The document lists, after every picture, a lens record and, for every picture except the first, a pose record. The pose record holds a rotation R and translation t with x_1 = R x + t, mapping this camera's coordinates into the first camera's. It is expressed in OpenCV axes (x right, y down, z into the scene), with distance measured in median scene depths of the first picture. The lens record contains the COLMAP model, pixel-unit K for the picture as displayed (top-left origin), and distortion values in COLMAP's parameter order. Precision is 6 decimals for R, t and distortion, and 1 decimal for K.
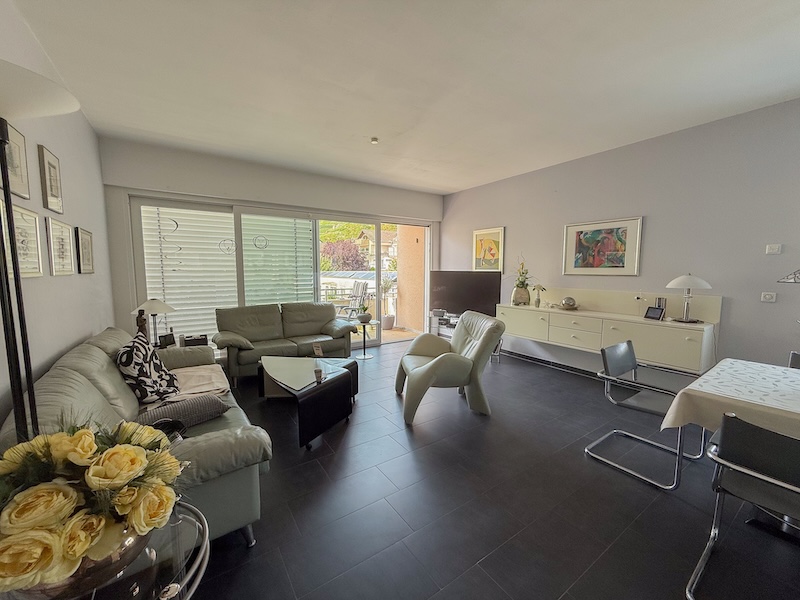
lens RADIAL K [[327.4, 0, 400.7], [0, 327.4, 302.2], [0, 0, 1]] dist [-0.003151, -0.000437]
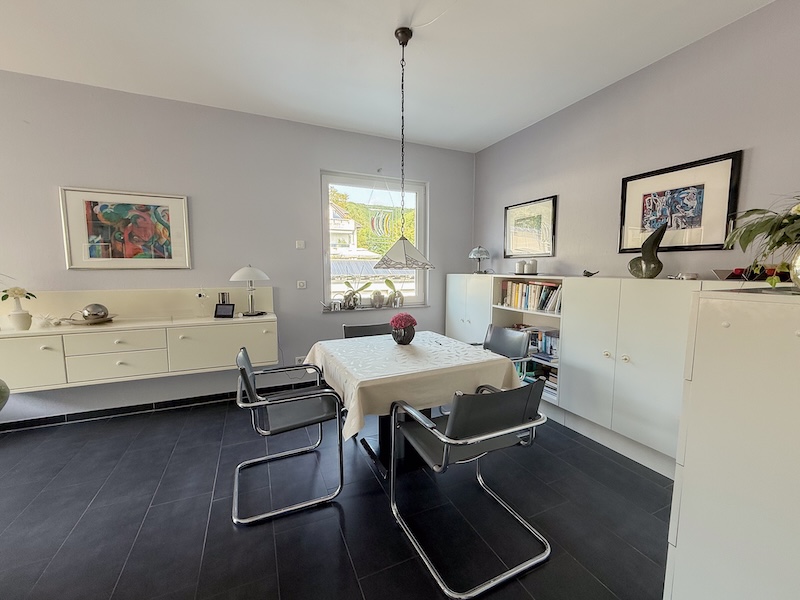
lens RADIAL K [[327.4, 0, 397.8], [0, 327.4, 298.8], [0, 0, 1]] dist [-0.003151, -0.000437]
pose [[0.168266, -0.094184, 0.981232, -0.000639], [0.100518, 0.991876, 0.077969, -0.016394], [-0.980603, 0.085512, 0.176367, 0.327763]]
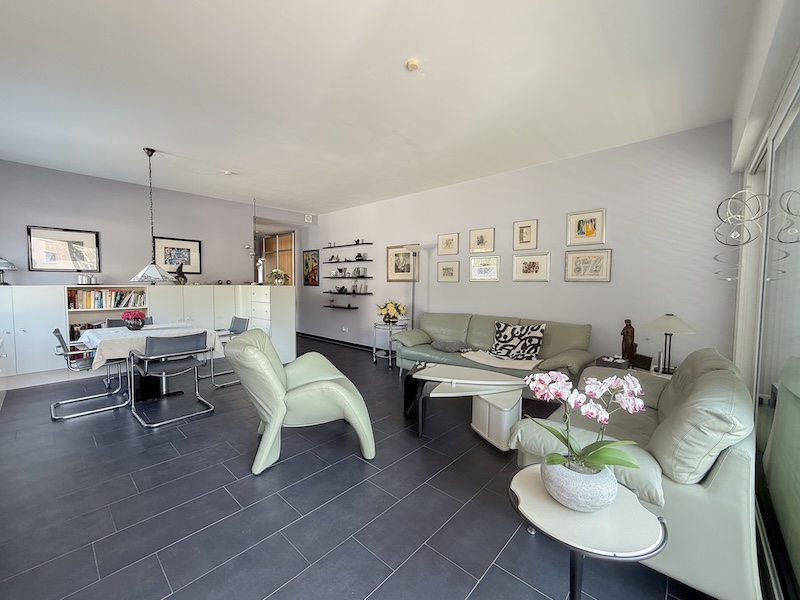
lens RADIAL K [[327.4, 0, 395.4], [0, 327.4, 302.5], [0, 0, 1]] dist [-0.003151, -0.000437]
pose [[-0.970095, 0.013958, -0.242325, 0.110239], [-0.022254, 0.989026, 0.146058, -0.107998], [0.241705, 0.147083, -0.959138, 1.495302]]
